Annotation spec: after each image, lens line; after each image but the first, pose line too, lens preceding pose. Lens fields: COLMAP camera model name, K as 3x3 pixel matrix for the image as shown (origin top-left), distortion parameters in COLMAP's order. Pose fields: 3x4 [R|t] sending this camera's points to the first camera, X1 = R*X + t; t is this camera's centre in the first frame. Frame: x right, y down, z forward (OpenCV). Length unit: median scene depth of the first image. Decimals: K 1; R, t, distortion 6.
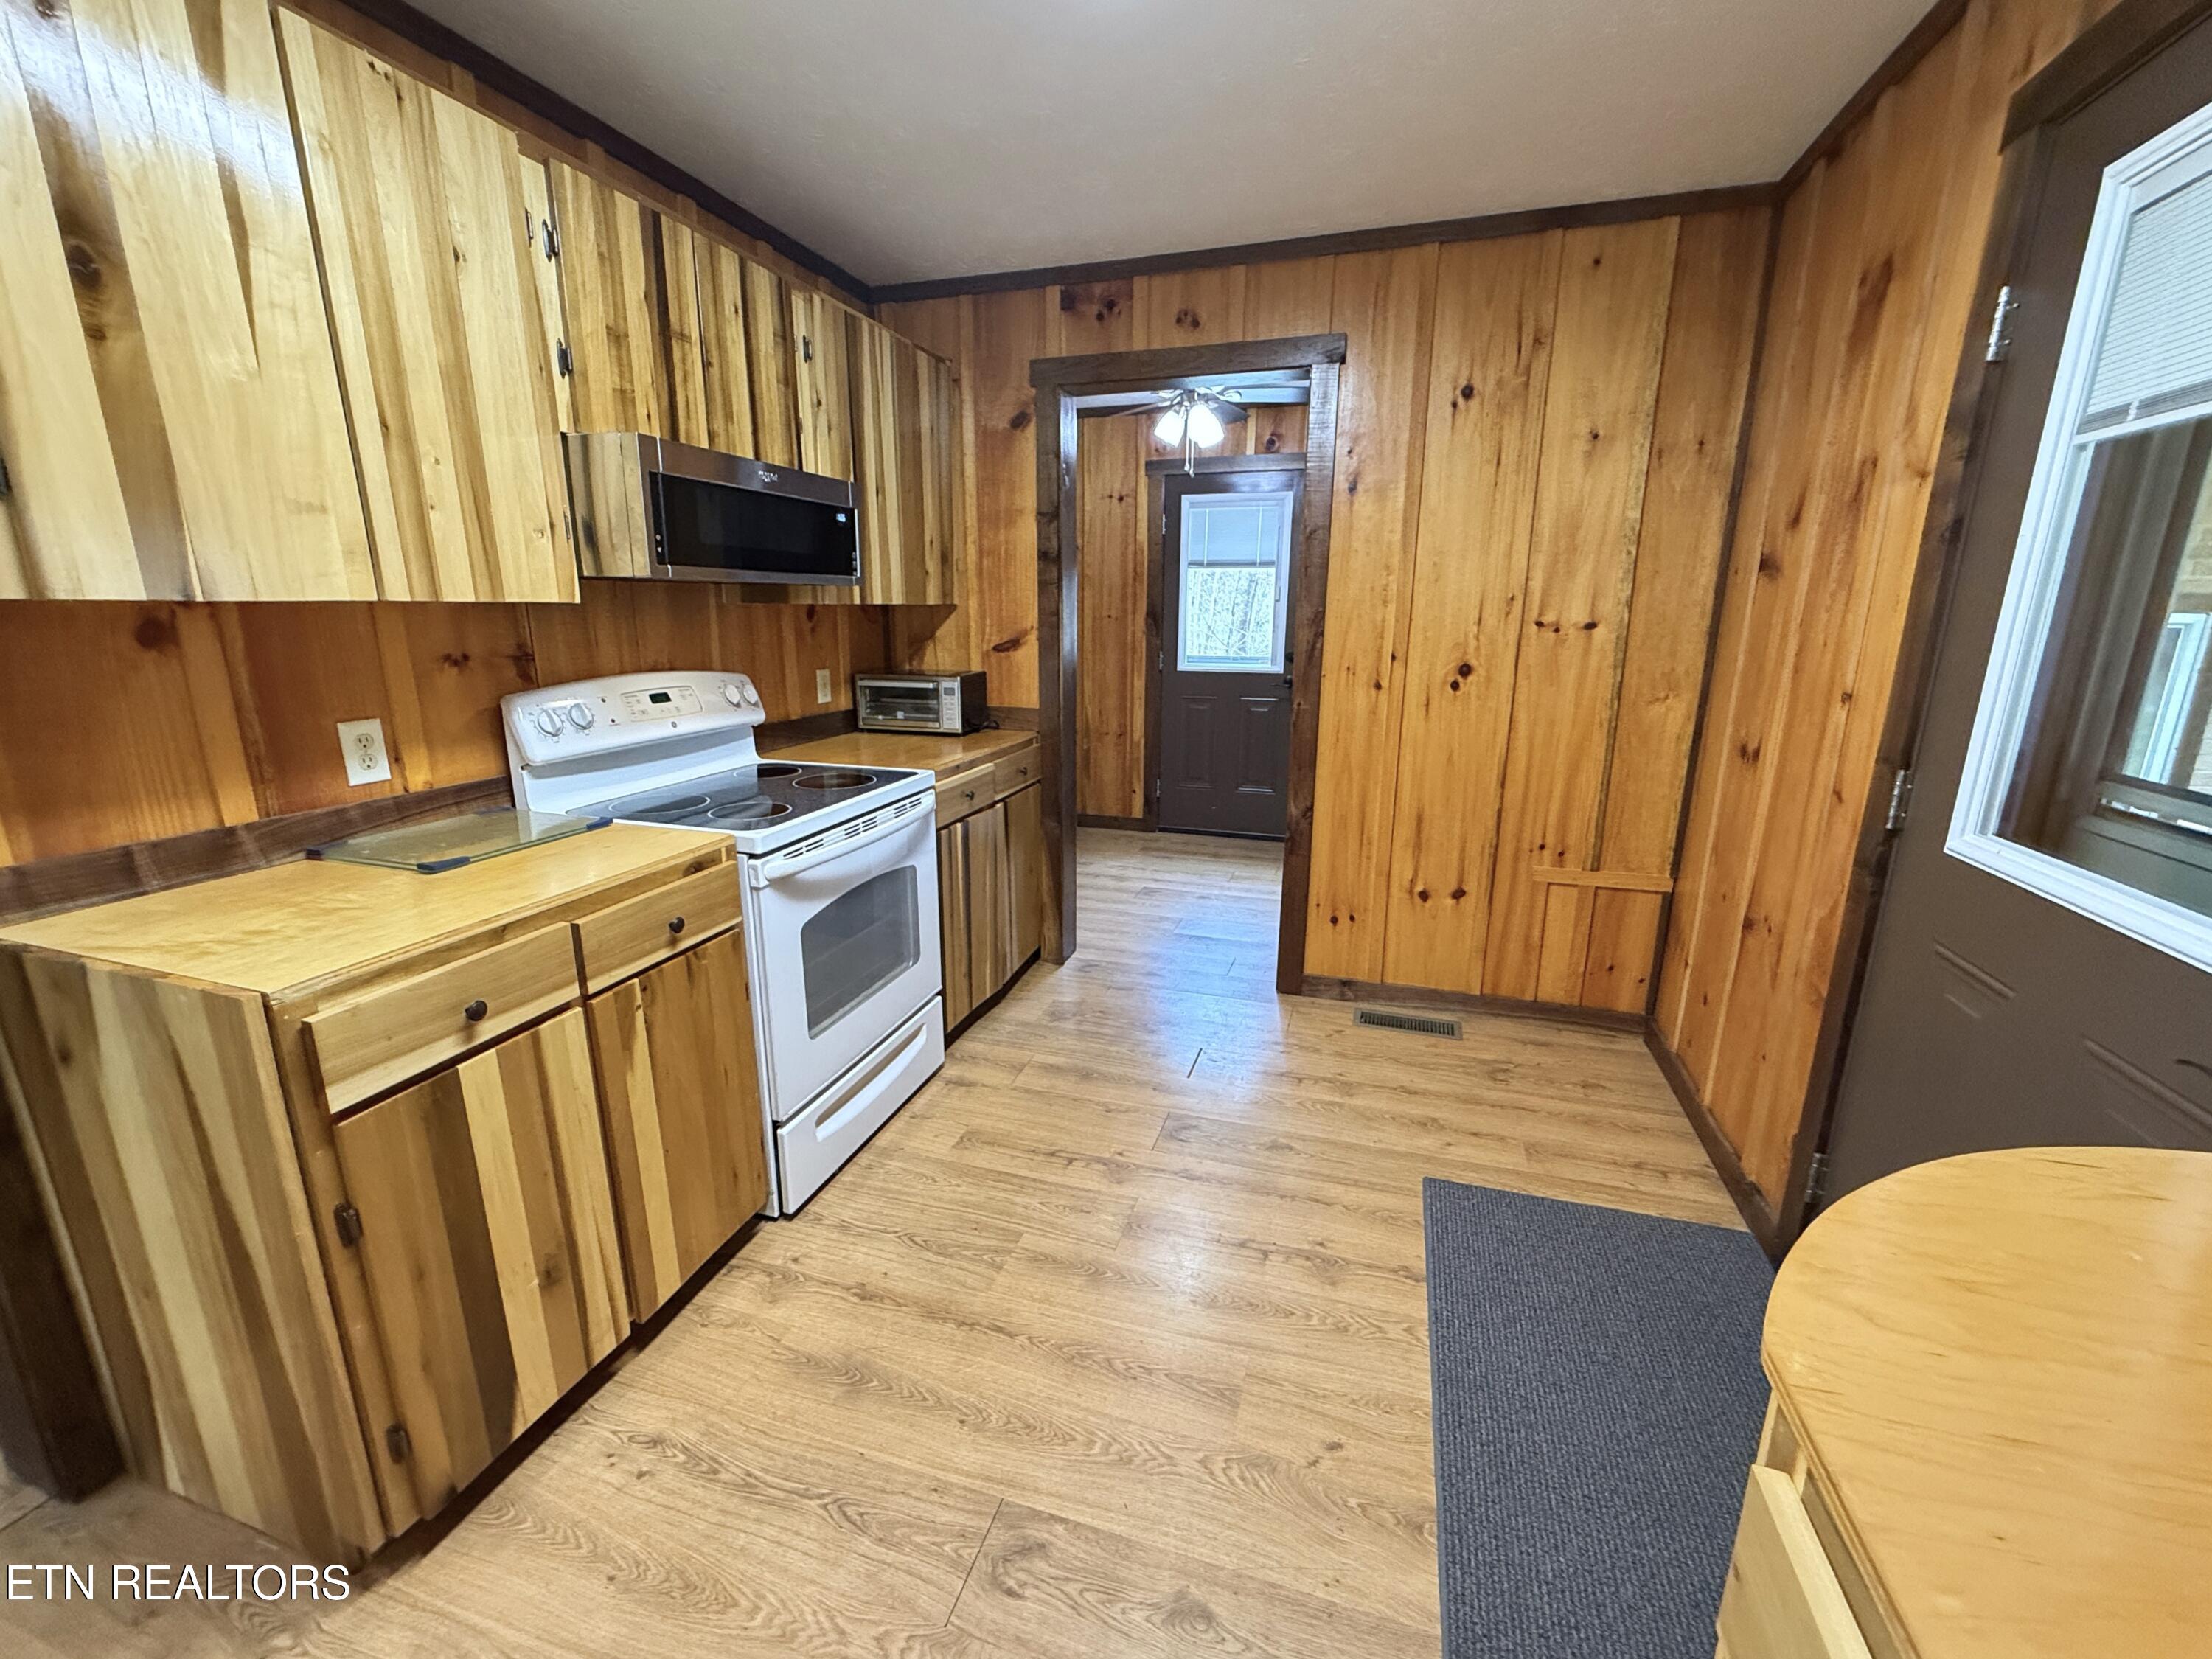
lens RADIAL K [[900.3, 0, 1099.1], [0, 900.3, 828.7], [0, 0, 1]] dist [-0.001583, 0.000559]
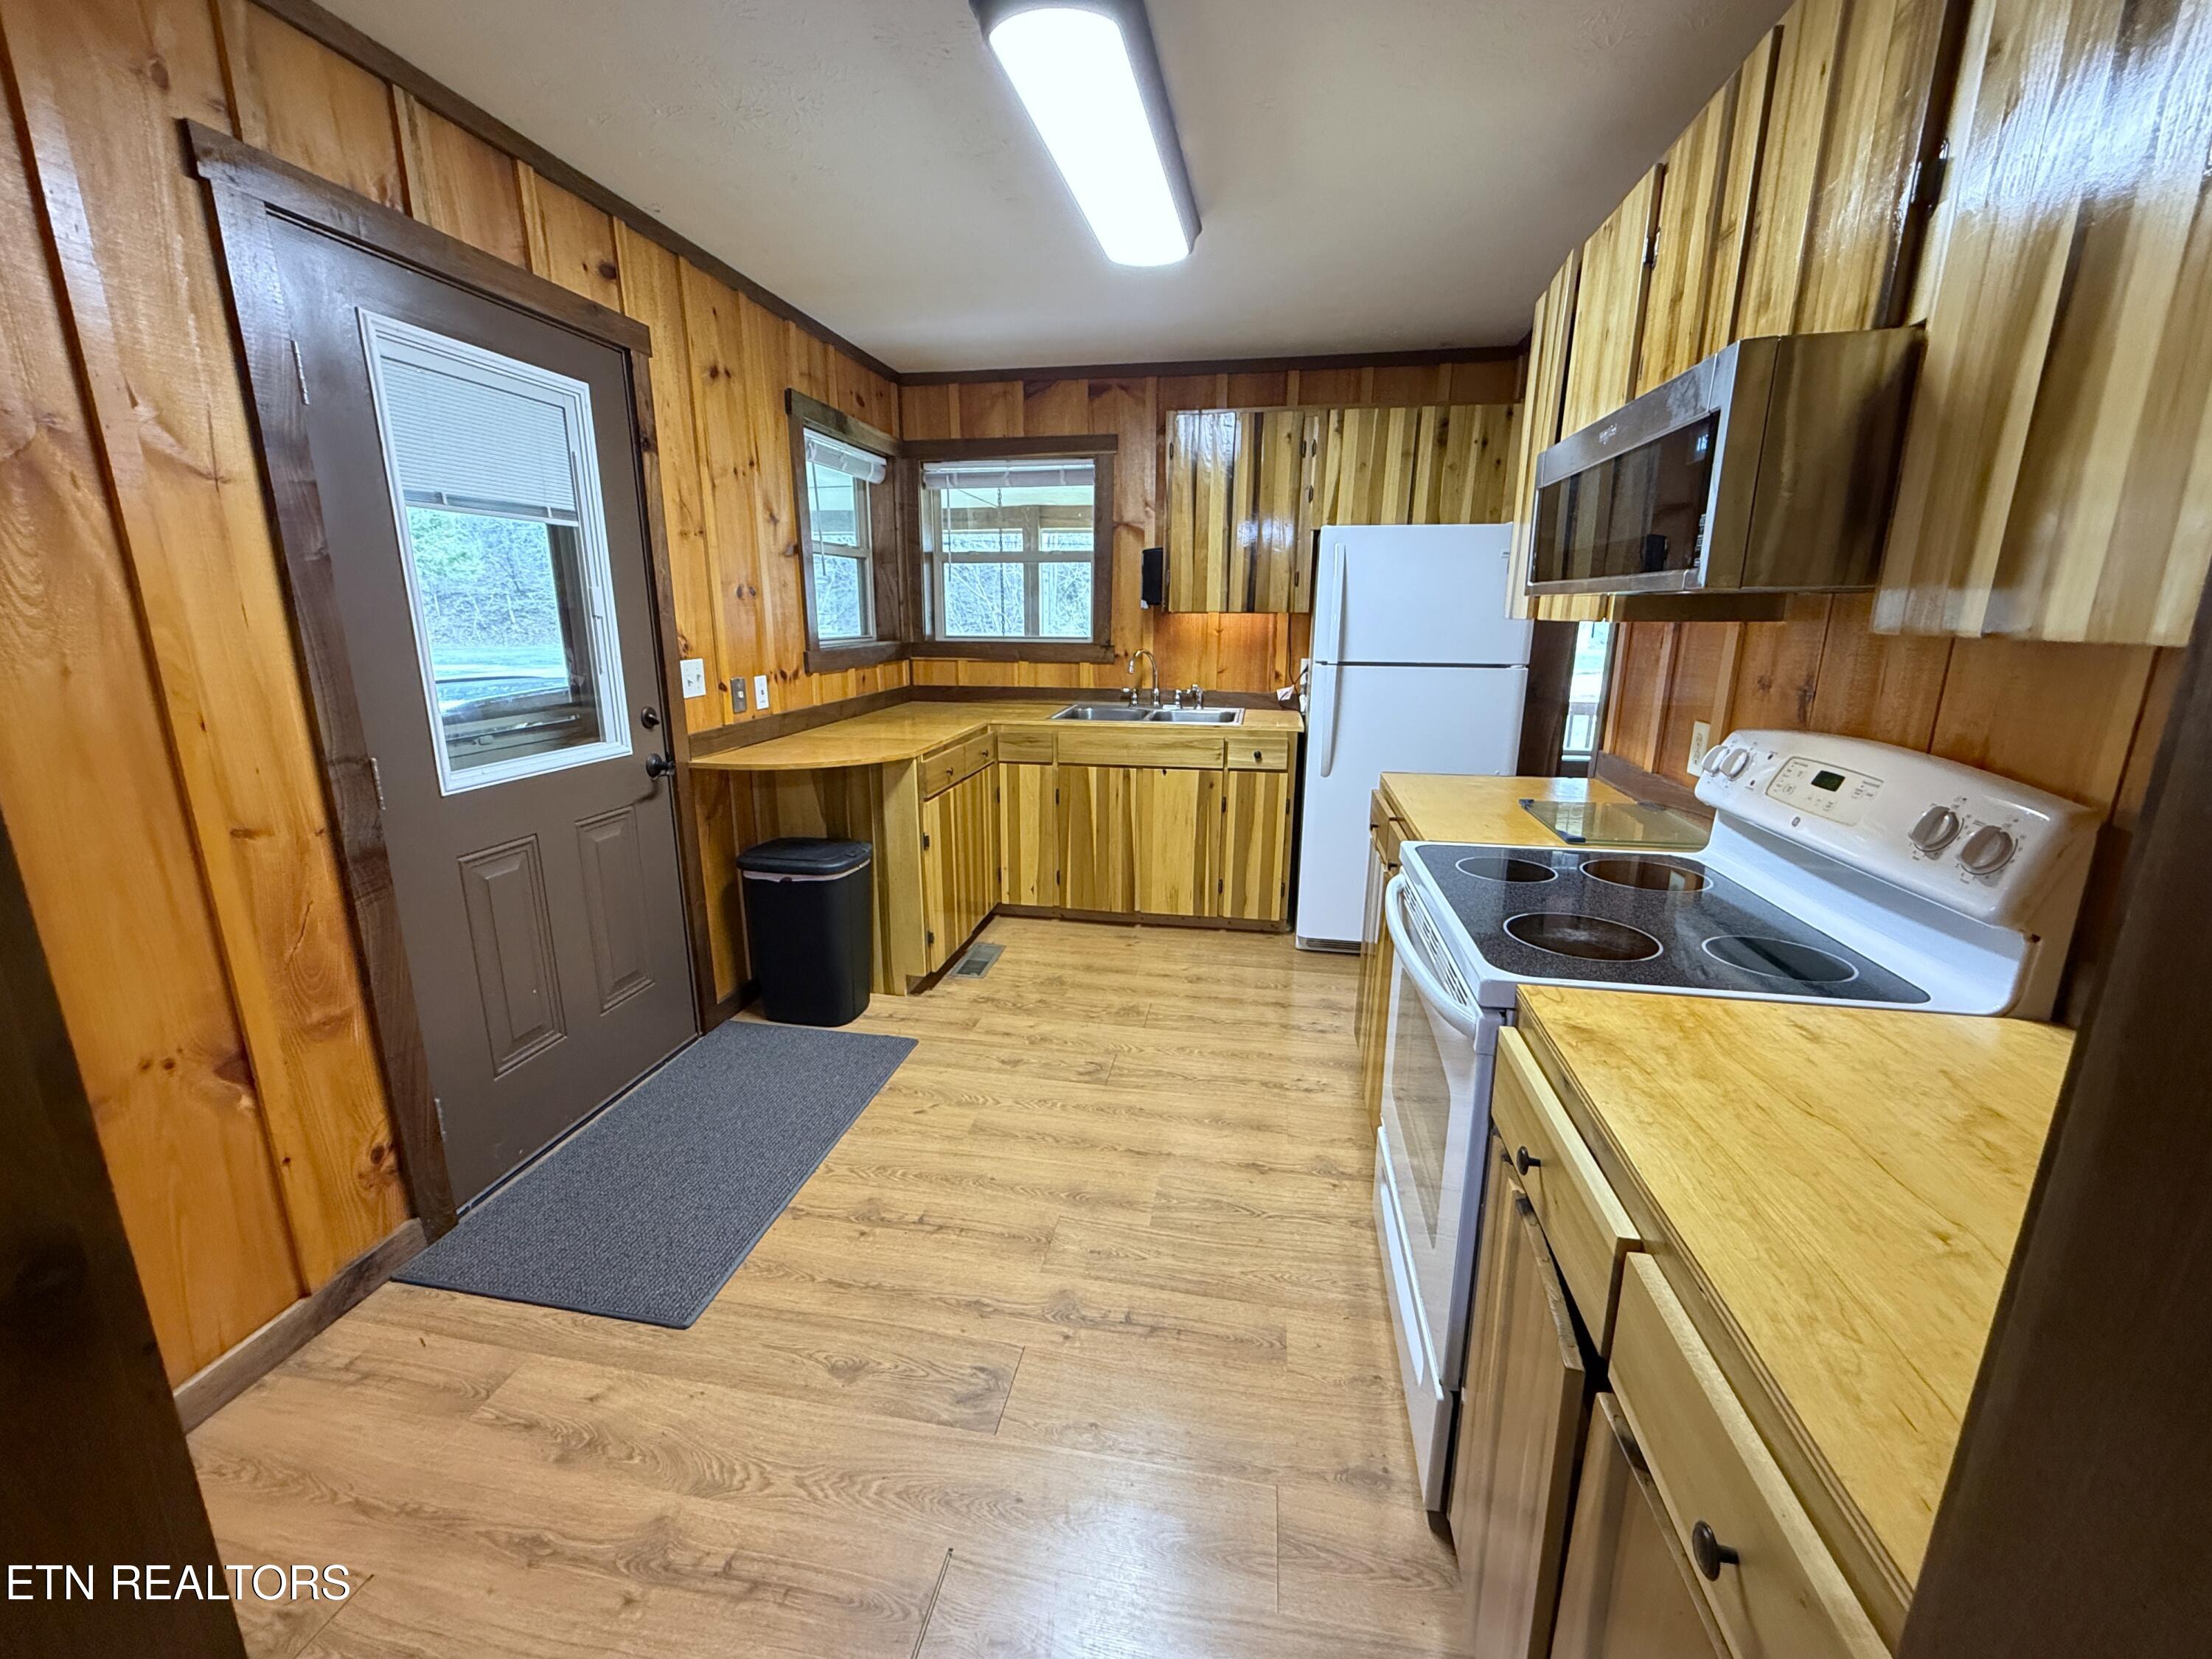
lens RADIAL K [[900.3, 0, 1099.1], [0, 900.3, 828.7], [0, 0, 1]] dist [-0.001583, 0.000559]
pose [[-0.991548, 0.022733, -0.127734, 0.100879], [-0.039104, 0.886380, 0.461303, -0.450531], [0.123708, 0.462399, -0.878000, 1.769190]]
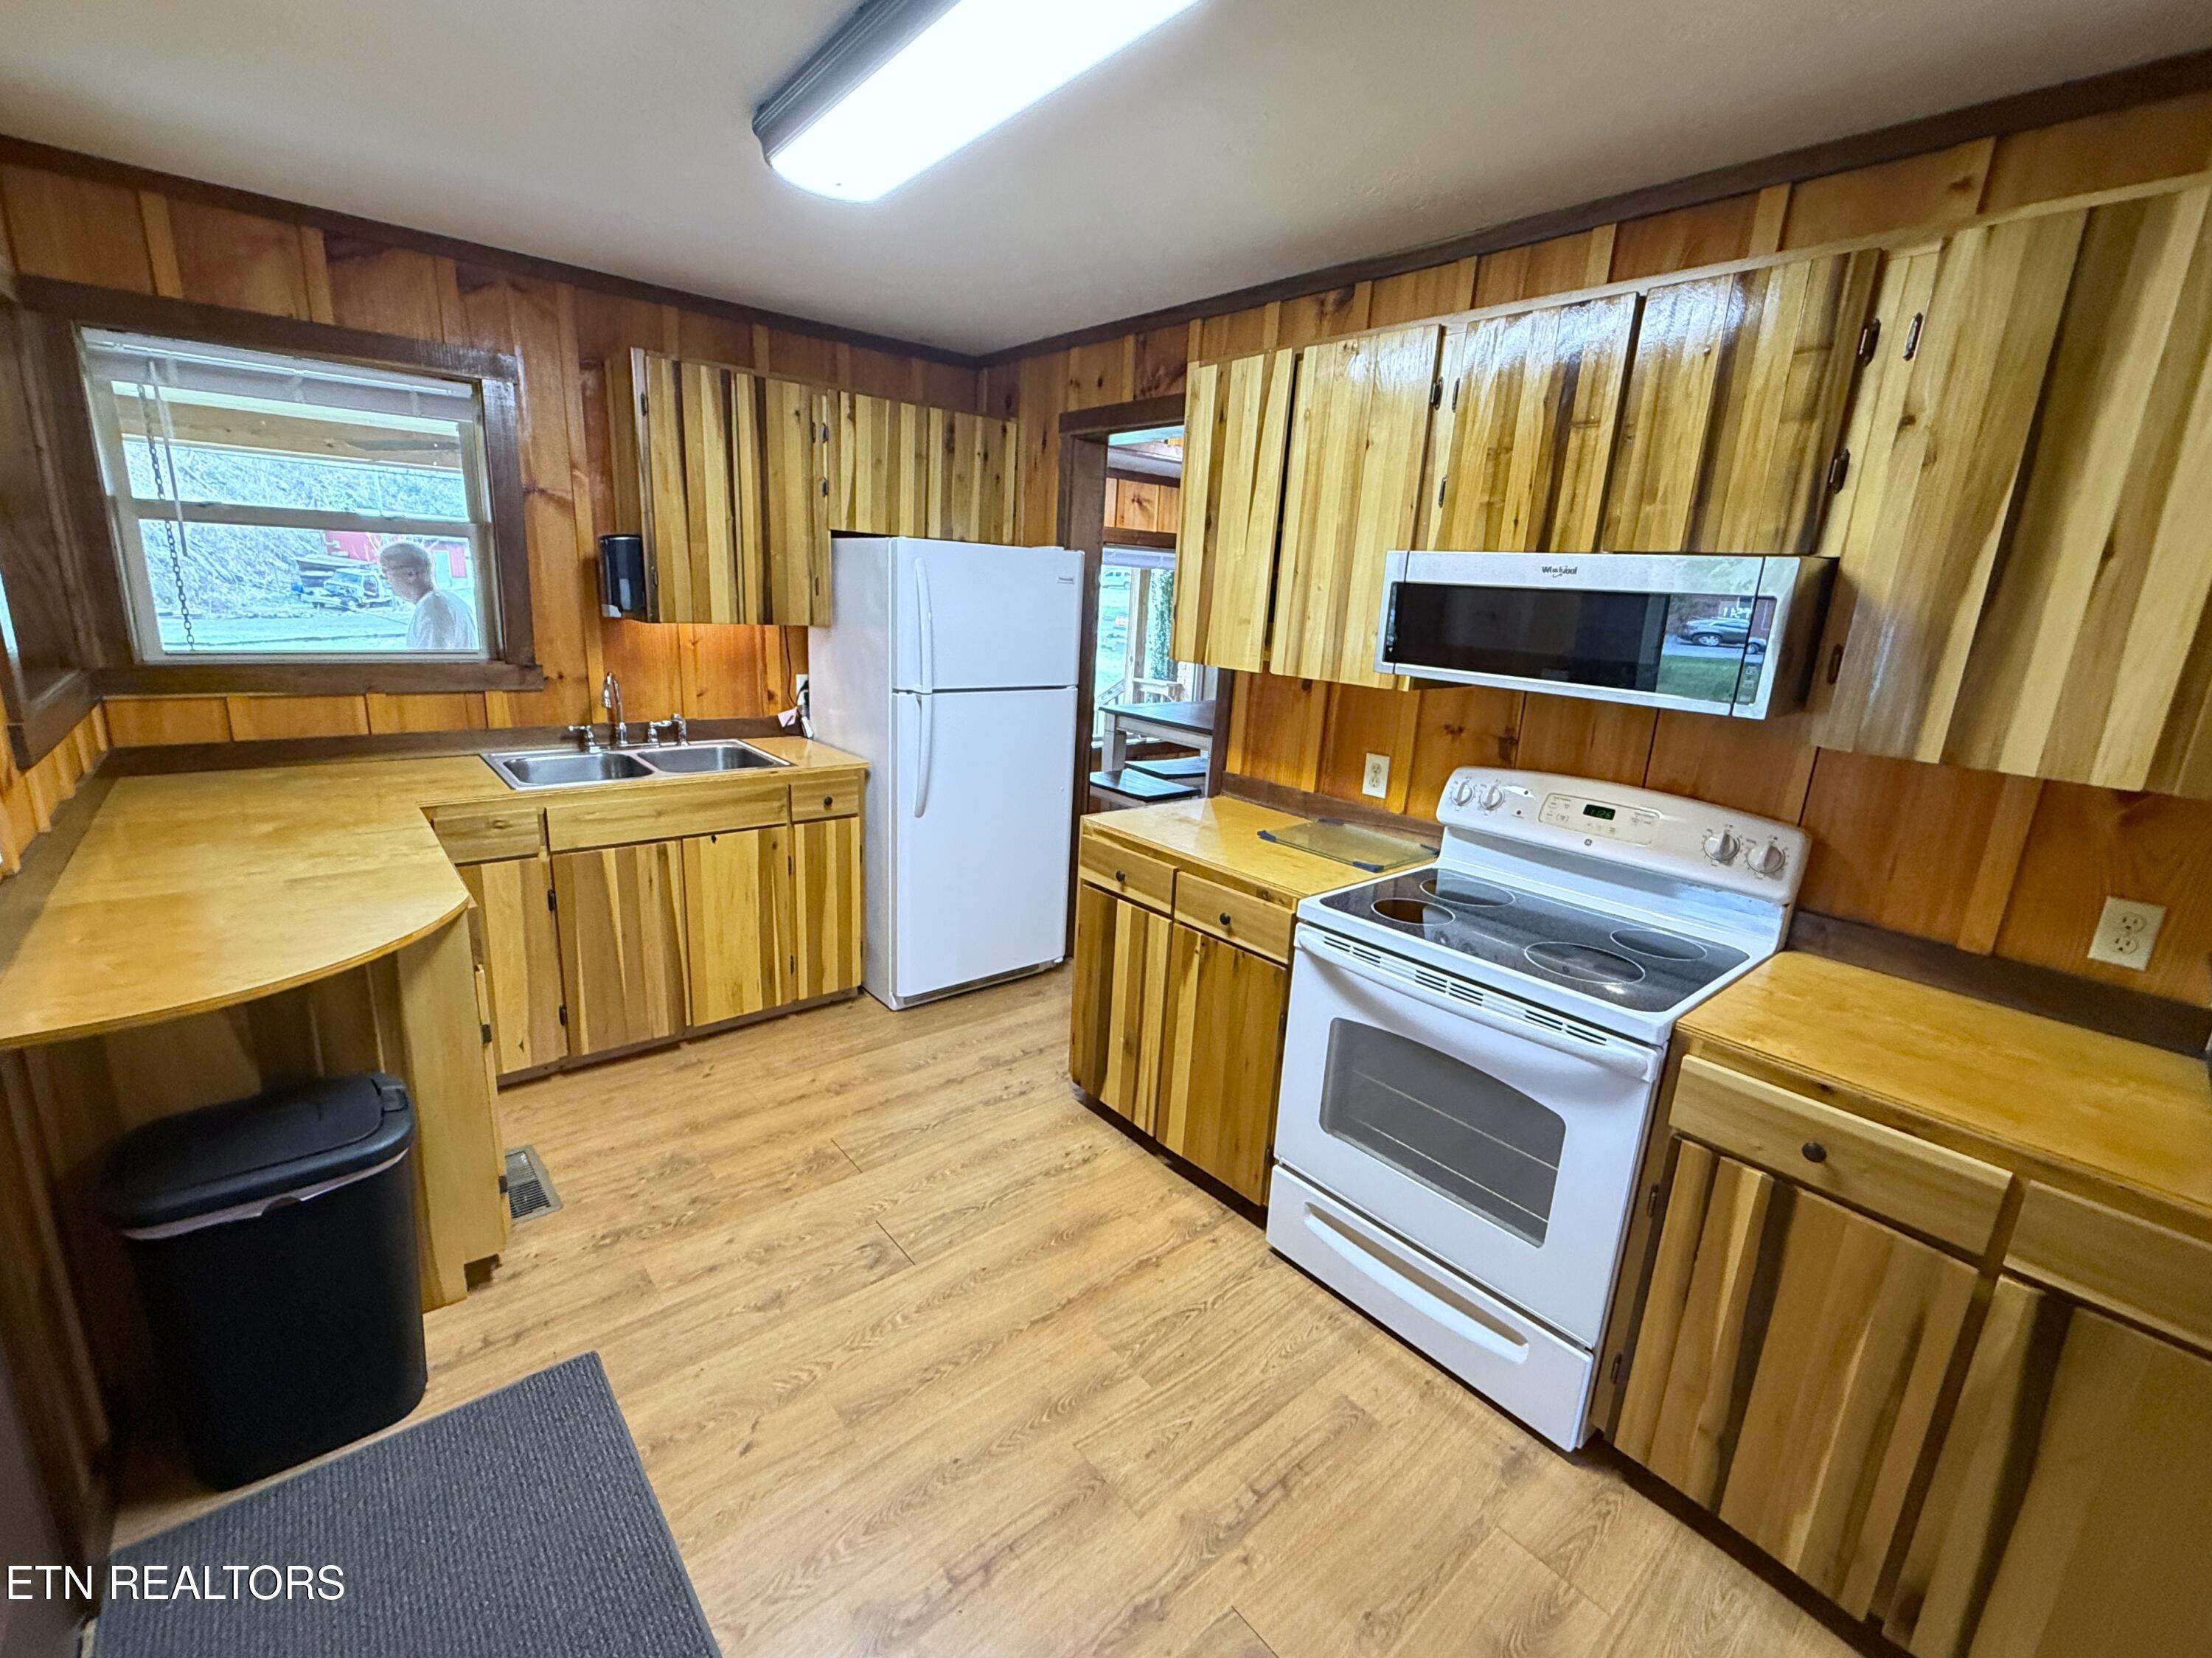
lens RADIAL K [[959.2, 0, 1102.4], [0, 959.2, 824.2], [0, 0, 1]] dist [0.001233, 0.000061]
pose [[-0.525965, 0.176503, -0.831990, 0.678044], [-0.257672, 0.899186, 0.353652, -0.409093], [0.810534, 0.400390, -0.427460, 1.199782]]
